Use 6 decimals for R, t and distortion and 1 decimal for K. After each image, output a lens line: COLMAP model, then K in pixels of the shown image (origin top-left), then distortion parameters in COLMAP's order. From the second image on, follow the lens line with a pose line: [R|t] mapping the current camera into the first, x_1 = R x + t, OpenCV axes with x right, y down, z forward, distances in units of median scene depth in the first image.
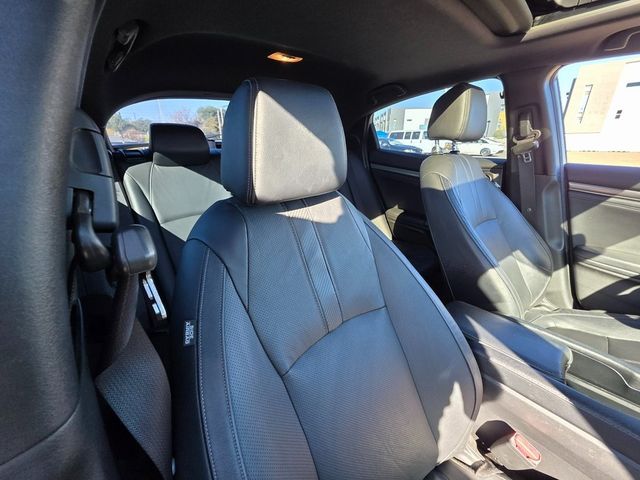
lens RADIAL K [[254.9, 0, 321.1], [0, 254.9, 239.4], [0, 0, 1]] dist [0.000308, -0.000158]
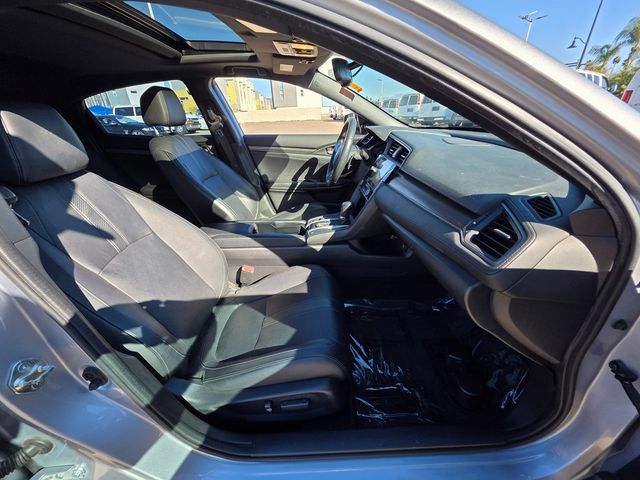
lens RADIAL K [[254.9, 0, 320.3], [0, 254.9, 236.9], [0, 0, 1]] dist [0.000308, -0.000158]
pose [[0.645566, -0.351004, 0.678263, -0.109637], [0.297673, 0.933530, 0.199783, 0.160621], [-0.703303, 0.072928, 0.707139, -0.554049]]
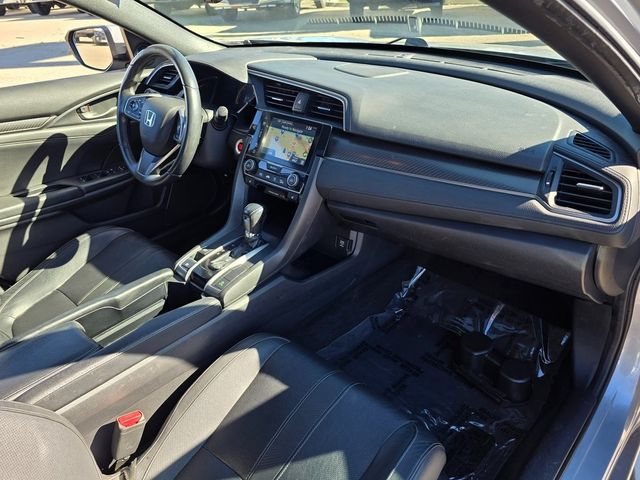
lens RADIAL K [[479.4, 0, 319.2], [0, 479.4, 240.2], [0, 0, 1]] dist [0.011320, 0.002393]
pose [[-0.094768, -0.487044, 0.868221, -0.282173], [0.396141, 0.781670, 0.481731, -0.168713], [-0.913286, 0.389590, 0.118861, -0.075986]]
